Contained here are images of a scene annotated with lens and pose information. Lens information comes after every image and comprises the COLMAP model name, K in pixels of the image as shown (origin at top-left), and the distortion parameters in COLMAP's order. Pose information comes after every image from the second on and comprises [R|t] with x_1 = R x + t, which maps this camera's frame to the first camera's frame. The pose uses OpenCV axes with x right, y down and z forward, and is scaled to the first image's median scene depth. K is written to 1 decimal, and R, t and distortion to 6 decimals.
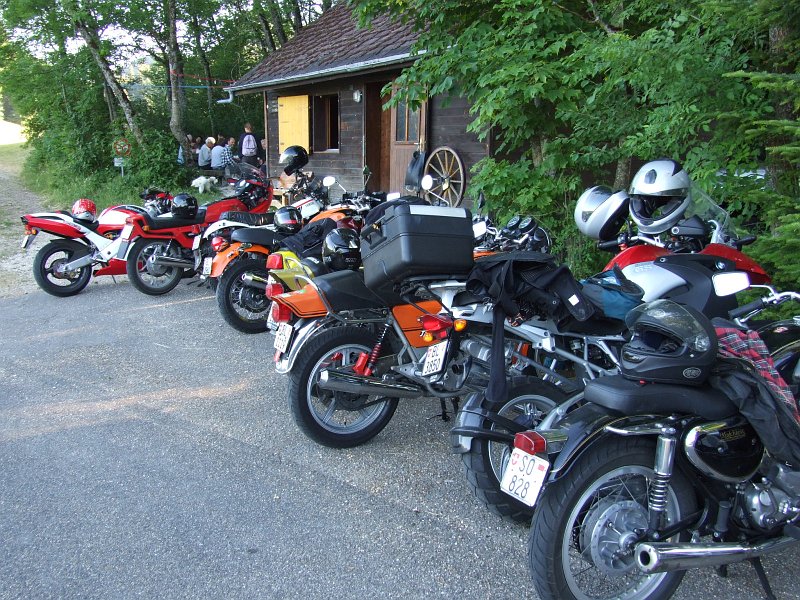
lens RADIAL K [[863.7, 0, 400.0], [0, 863.7, 300.0], [0, 0, 1]] dist [0.017620, 0.009669]
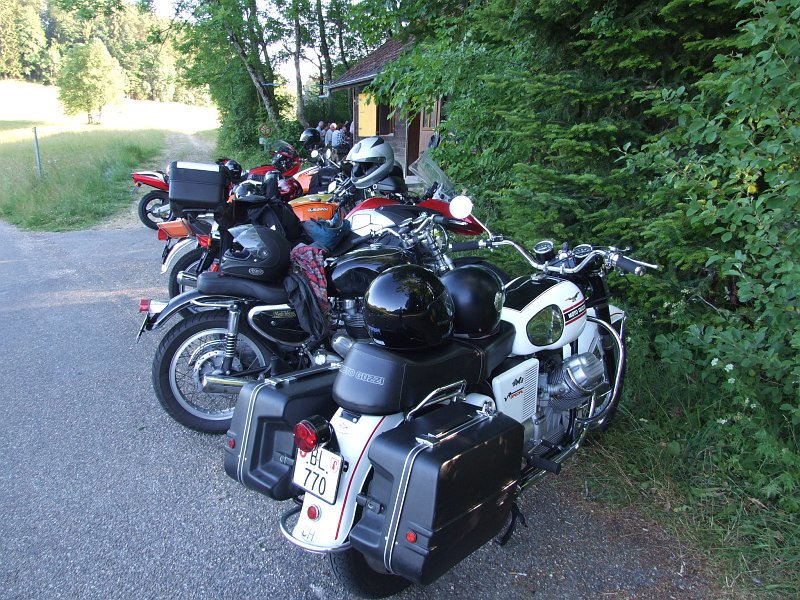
lens RADIAL K [[660.0, 0, 392.8], [0, 660.0, 301.2], [0, 0, 1]] dist [-0.004892, -0.000413]
pose [[0.980049, 0.066767, -0.187206, 0.224476], [-0.052935, 0.995552, 0.077940, 0.008847], [0.191577, -0.066475, 0.979224, -0.033375]]
